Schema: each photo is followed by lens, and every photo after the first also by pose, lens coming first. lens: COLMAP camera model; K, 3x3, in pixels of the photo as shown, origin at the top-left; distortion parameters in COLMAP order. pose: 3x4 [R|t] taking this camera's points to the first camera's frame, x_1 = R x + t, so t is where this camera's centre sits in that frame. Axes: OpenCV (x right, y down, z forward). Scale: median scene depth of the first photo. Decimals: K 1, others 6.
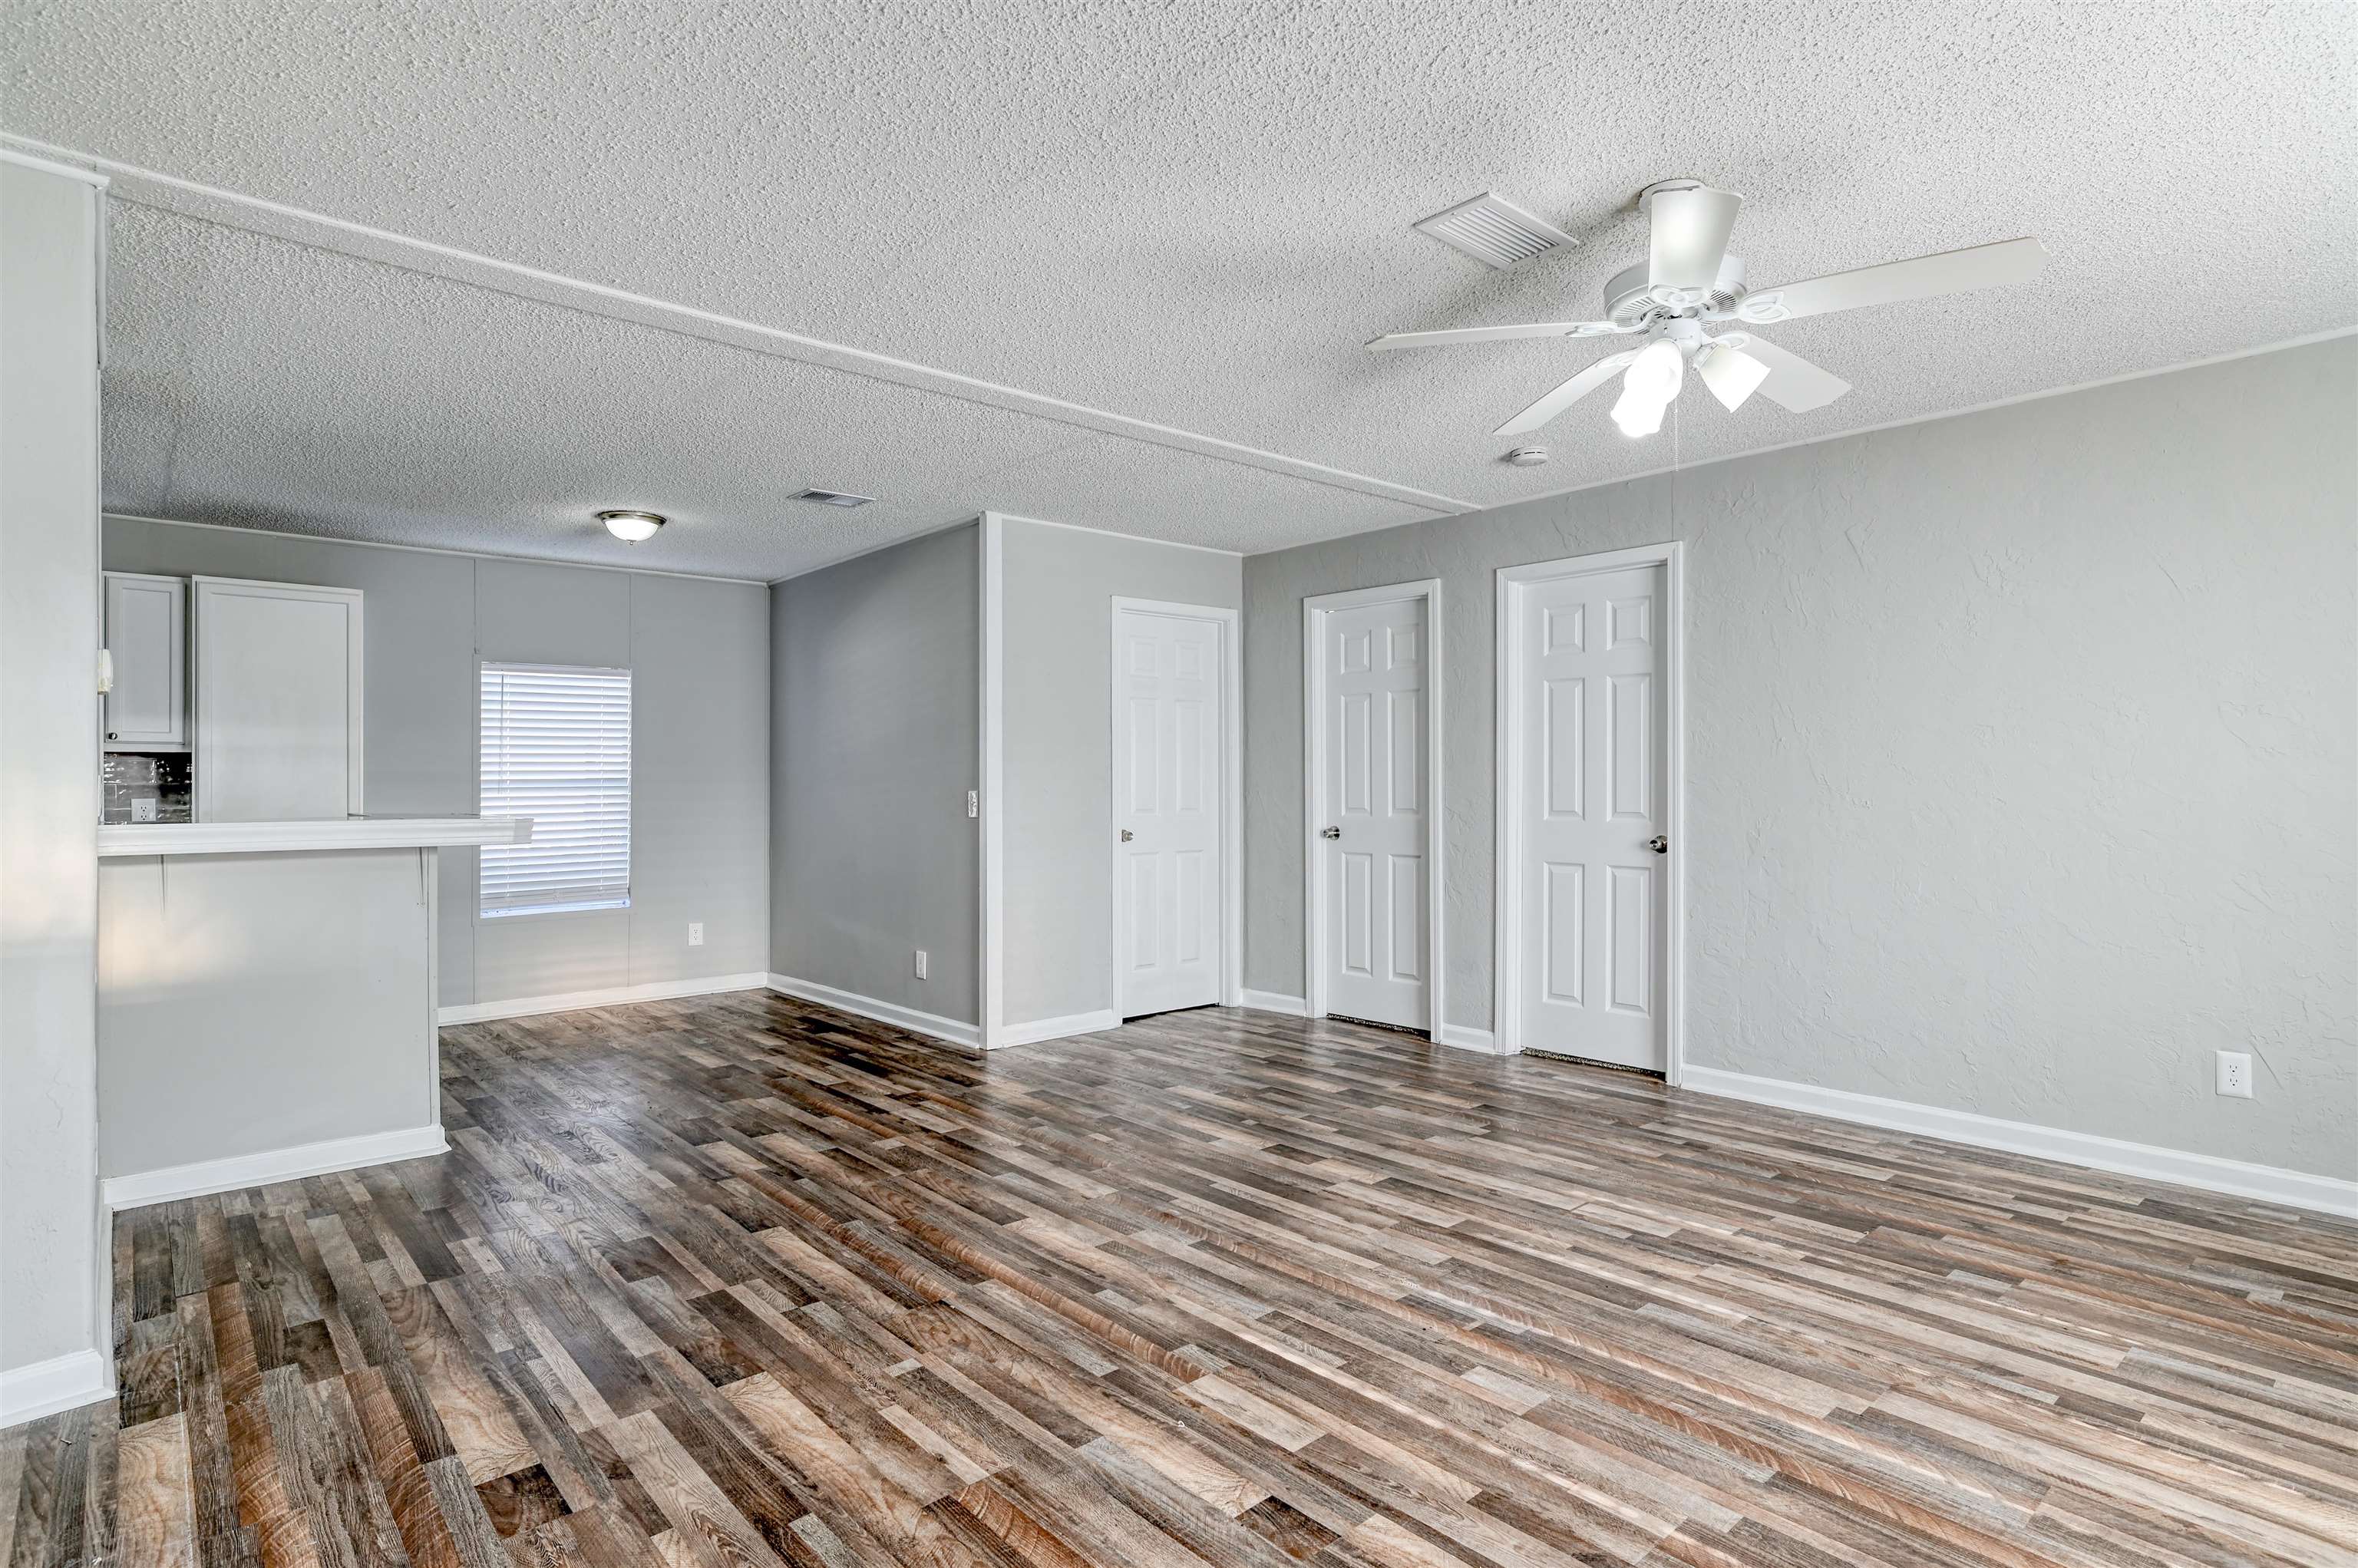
lens RADIAL K [[1187.2, 0, 1182.7], [0, 1187.2, 777.2], [0, 0, 1]] dist [-0.002948, 0.002219]
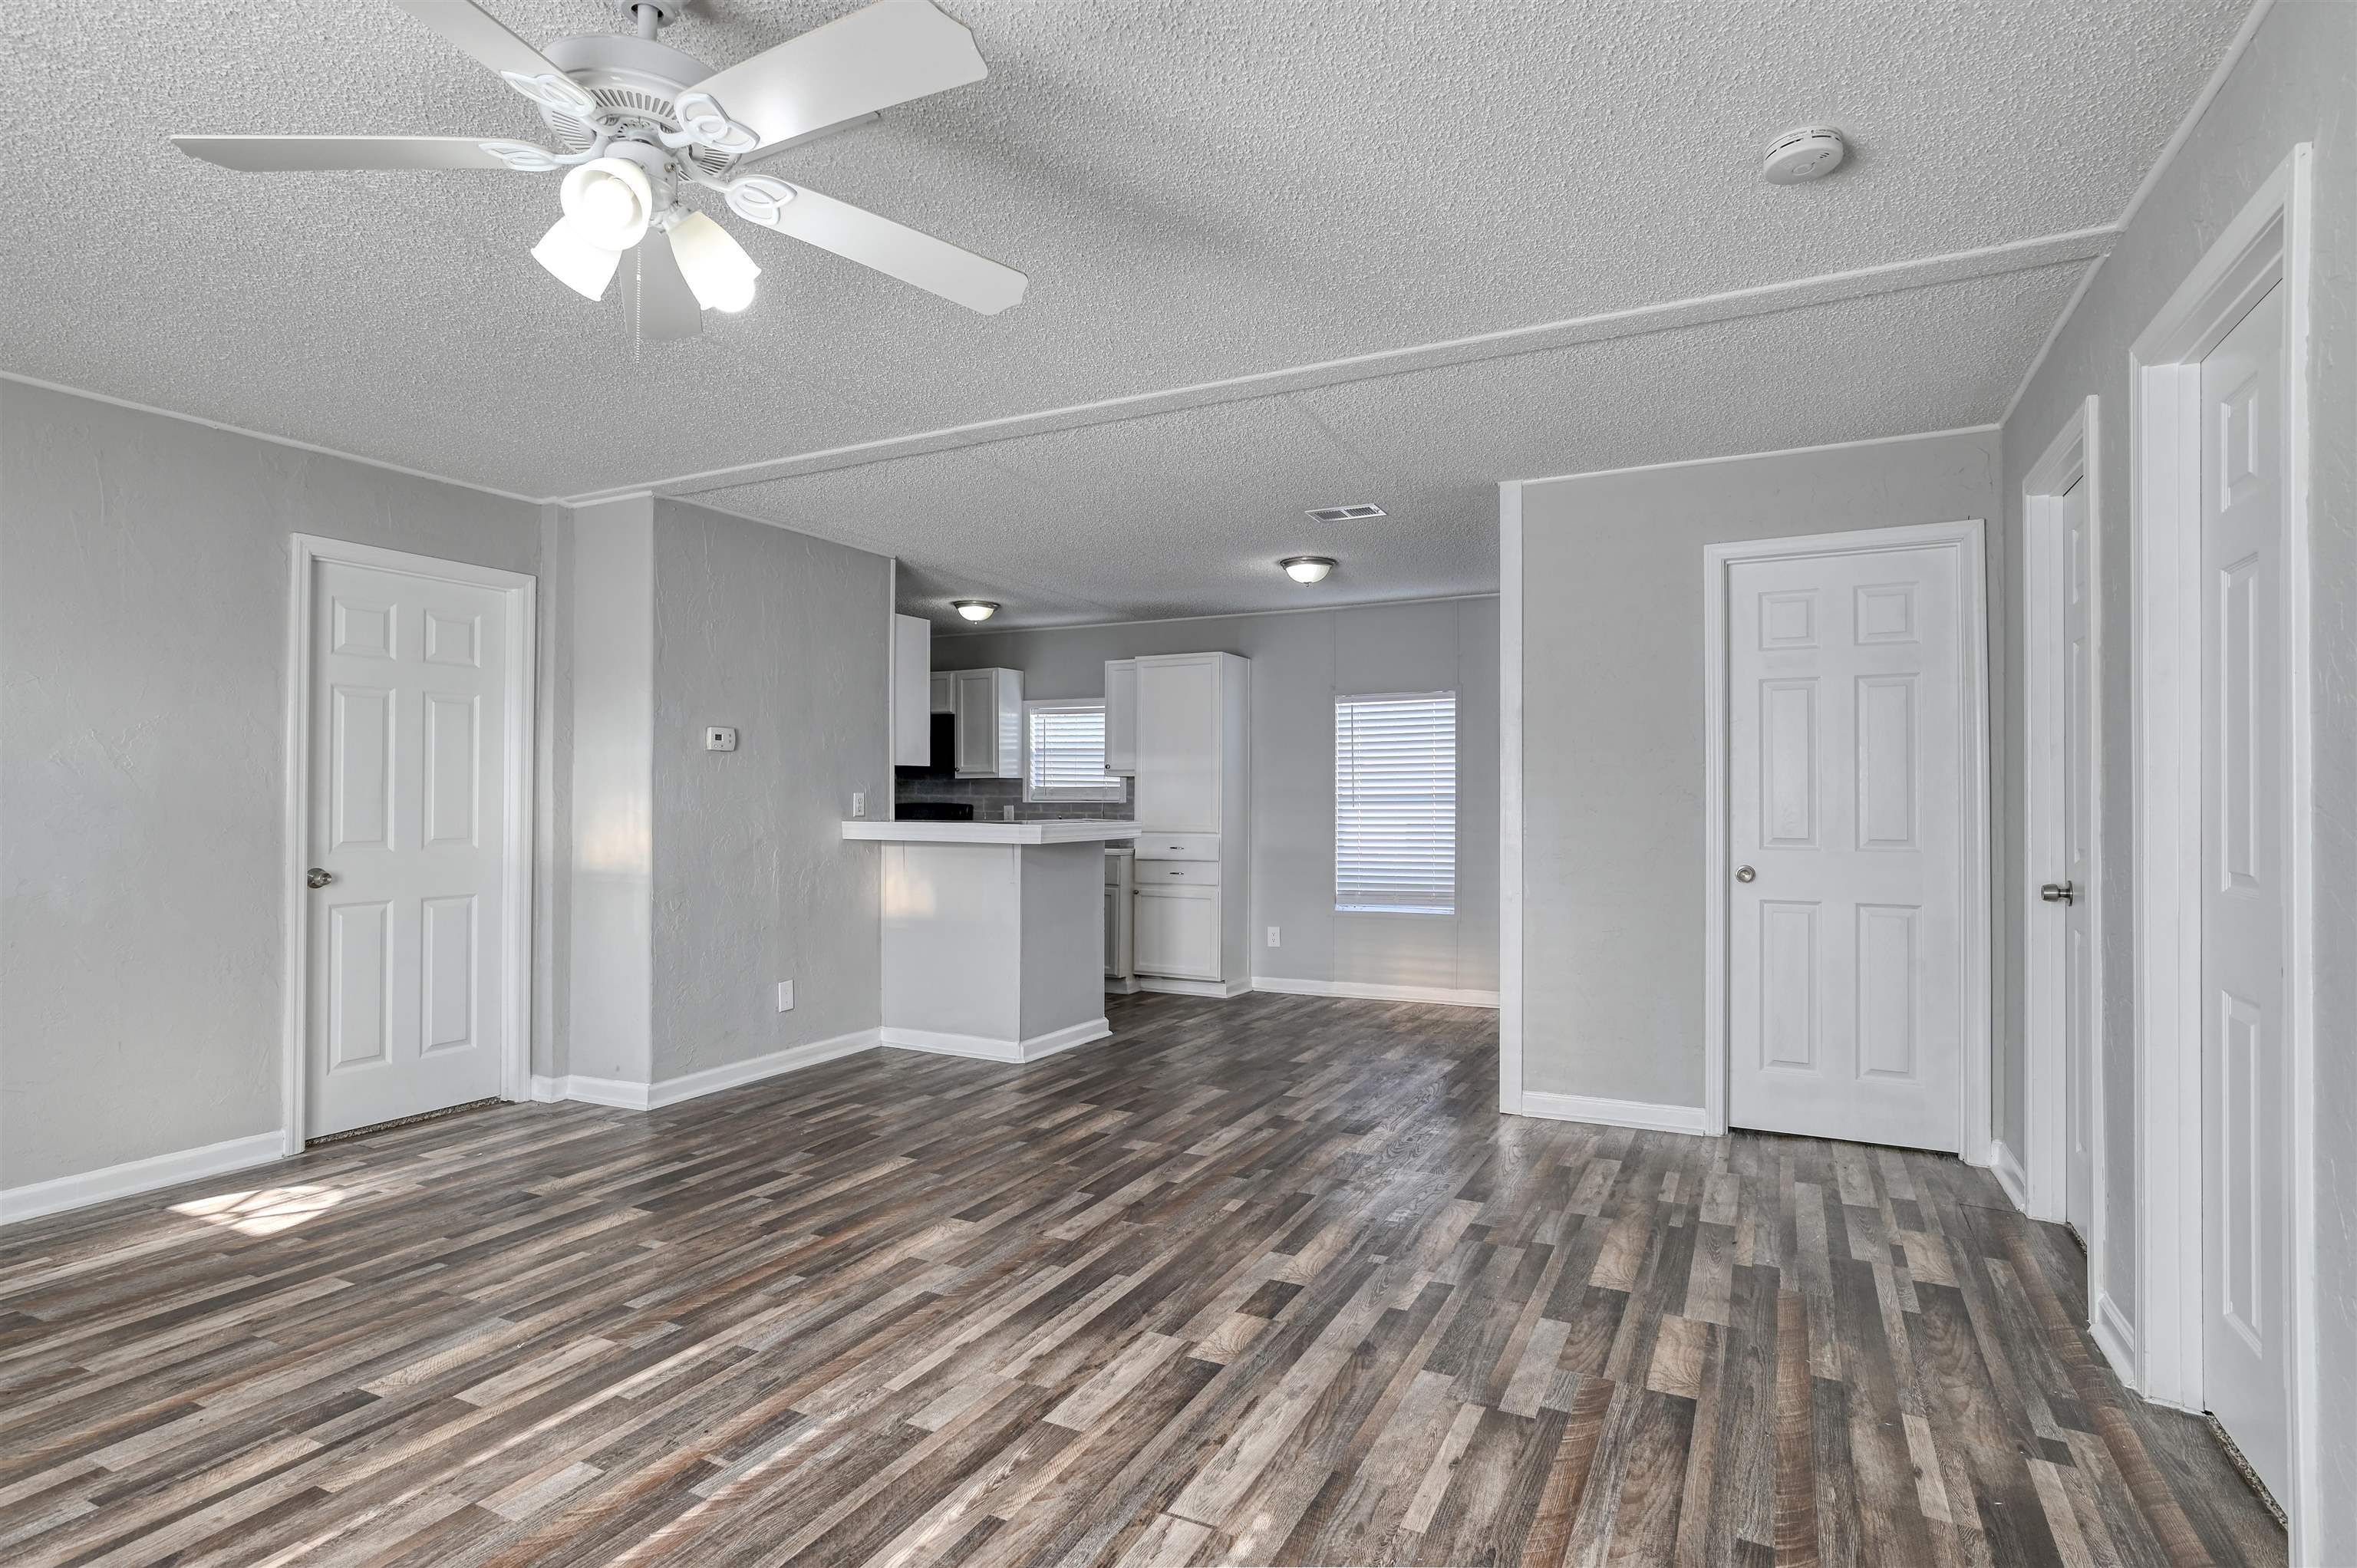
lens RADIAL K [[1186.6, 0, 1182.2], [0, 1186.6, 777.2], [0, 0, 1]] dist [-0.002948, 0.002219]
pose [[0.370588, -0.014821, -0.928679, 0.957479], [0.003415, 0.999888, -0.014594, 0.001788], [0.928791, 0.002237, 0.370597, 0.839584]]
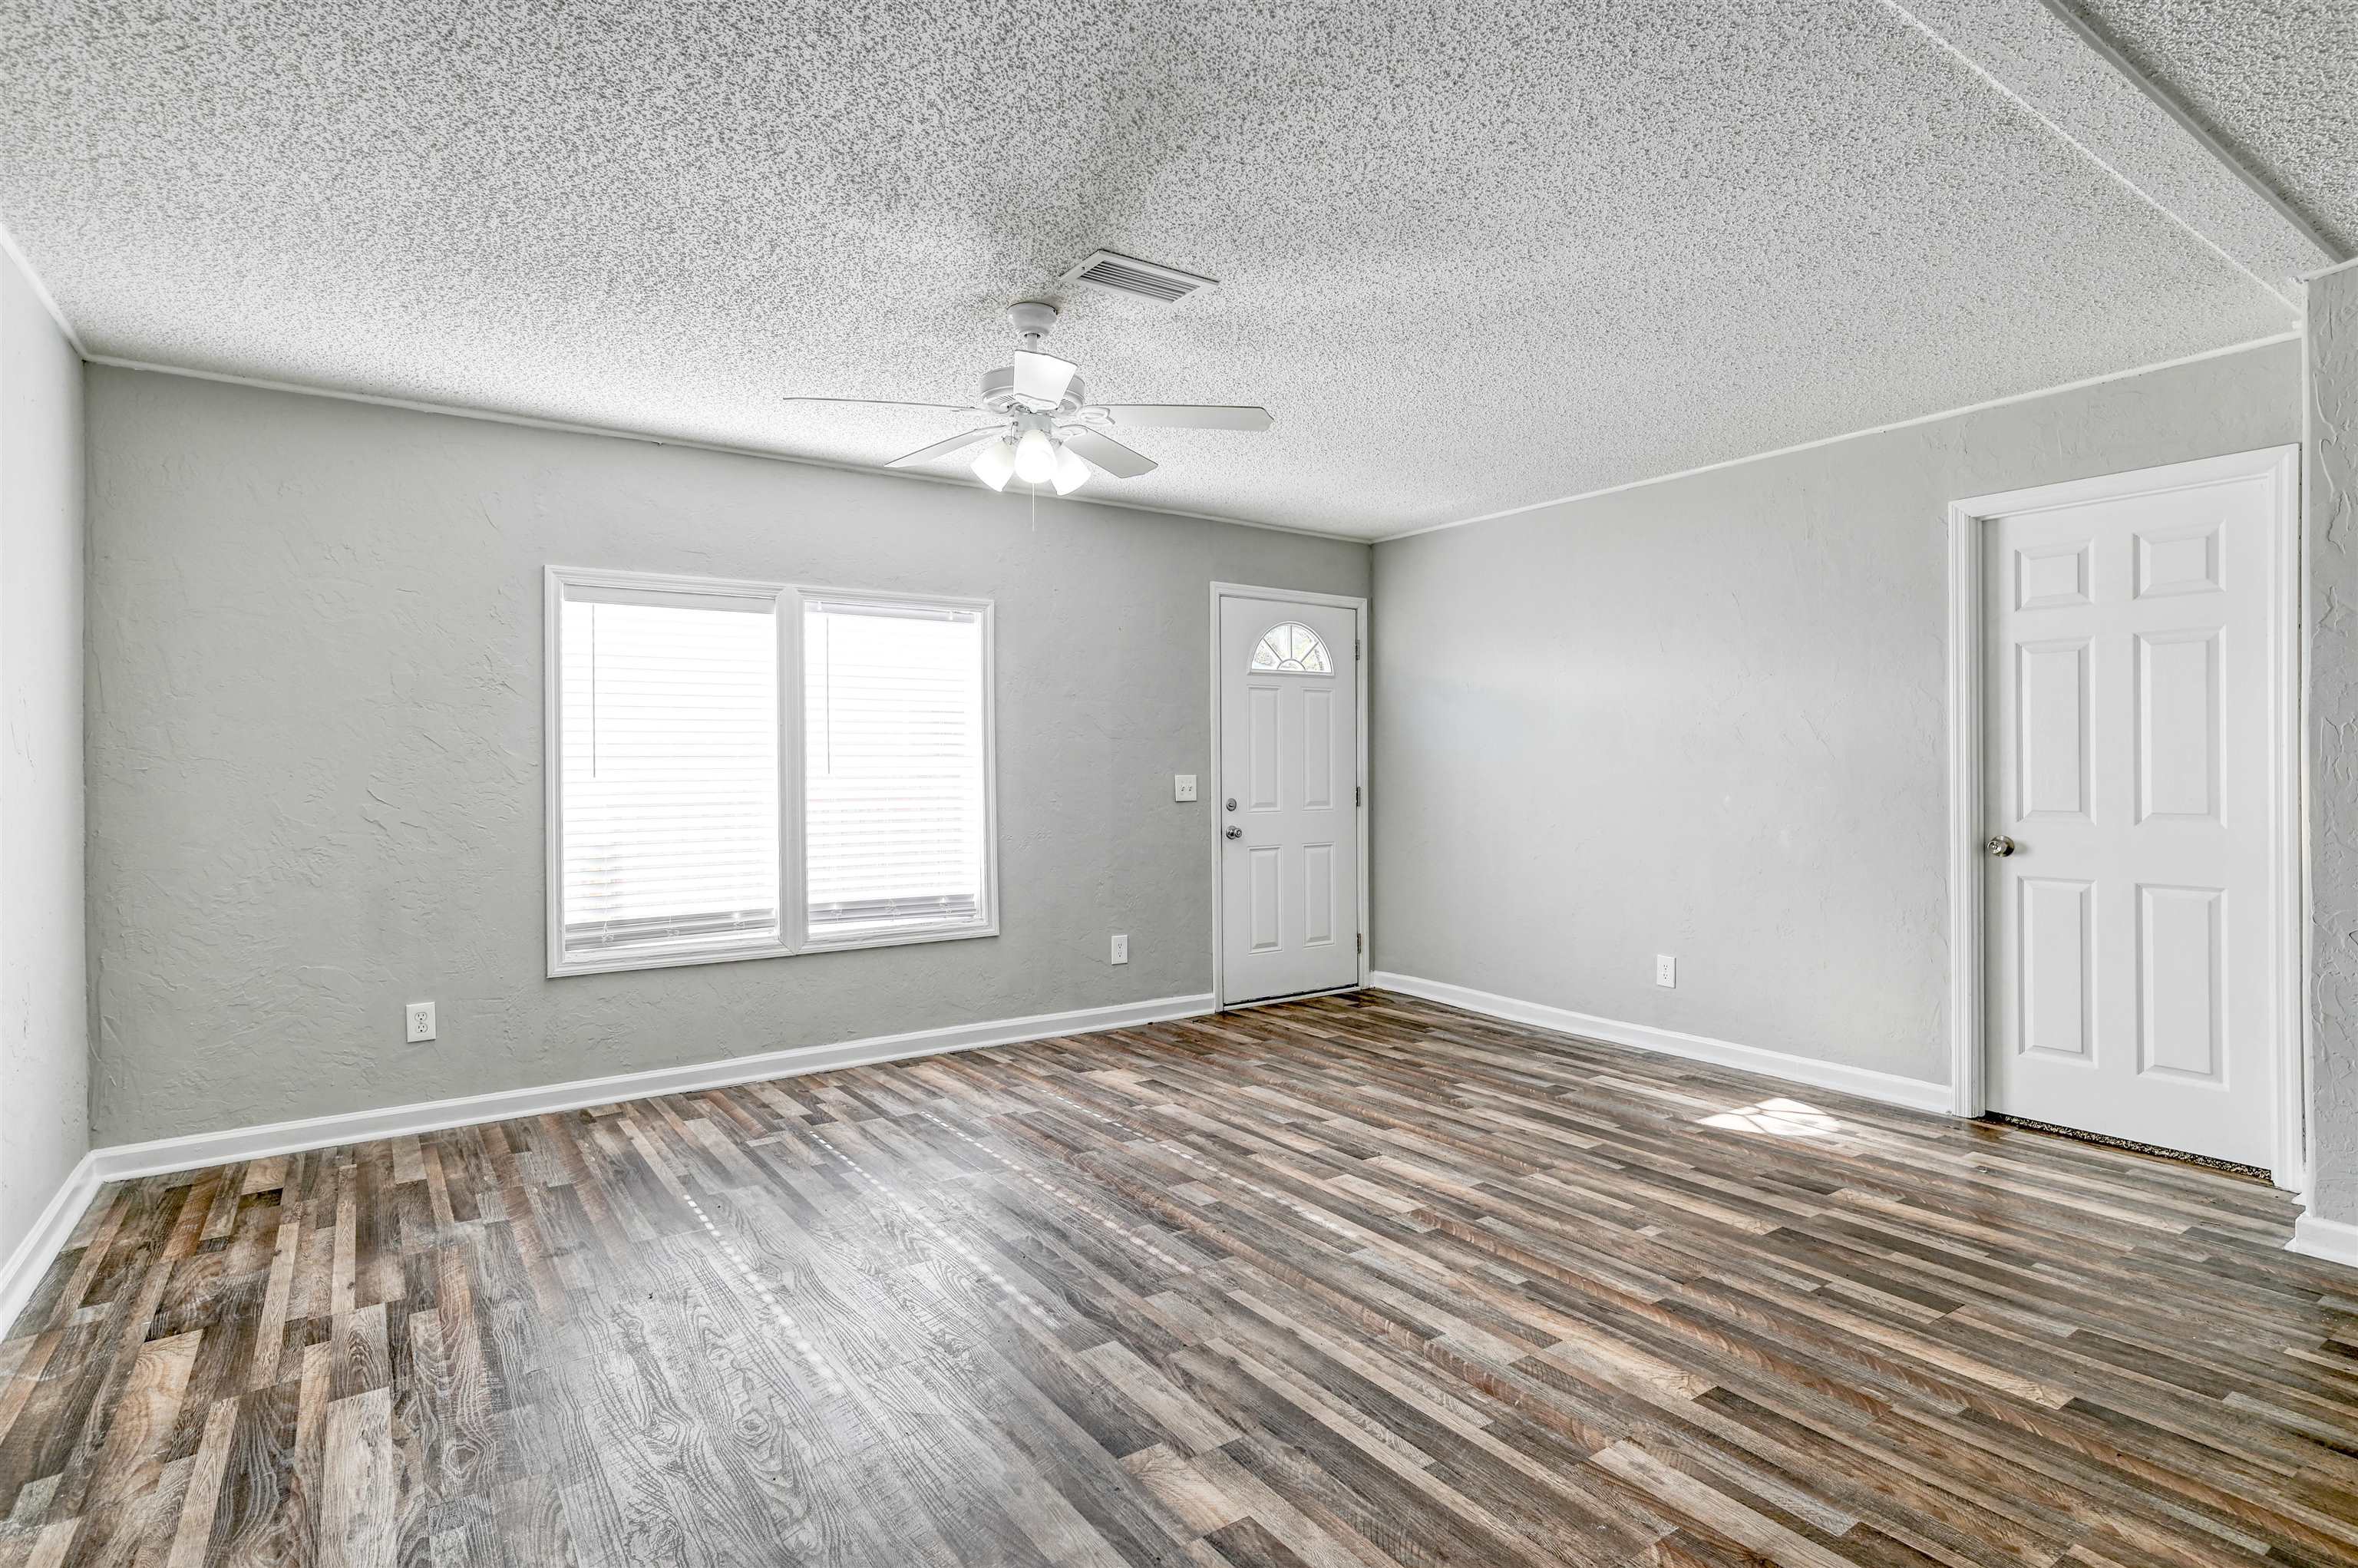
lens RADIAL K [[1187.2, 0, 1182.7], [0, 1187.2, 777.2], [0, 0, 1]] dist [-0.002948, 0.002219]
pose [[-0.993498, 0.007584, 0.113595, 0.088883], [0.007678, 0.999970, 0.000388, 0.008202], [-0.113588, 0.001258, -0.993527, 1.833461]]
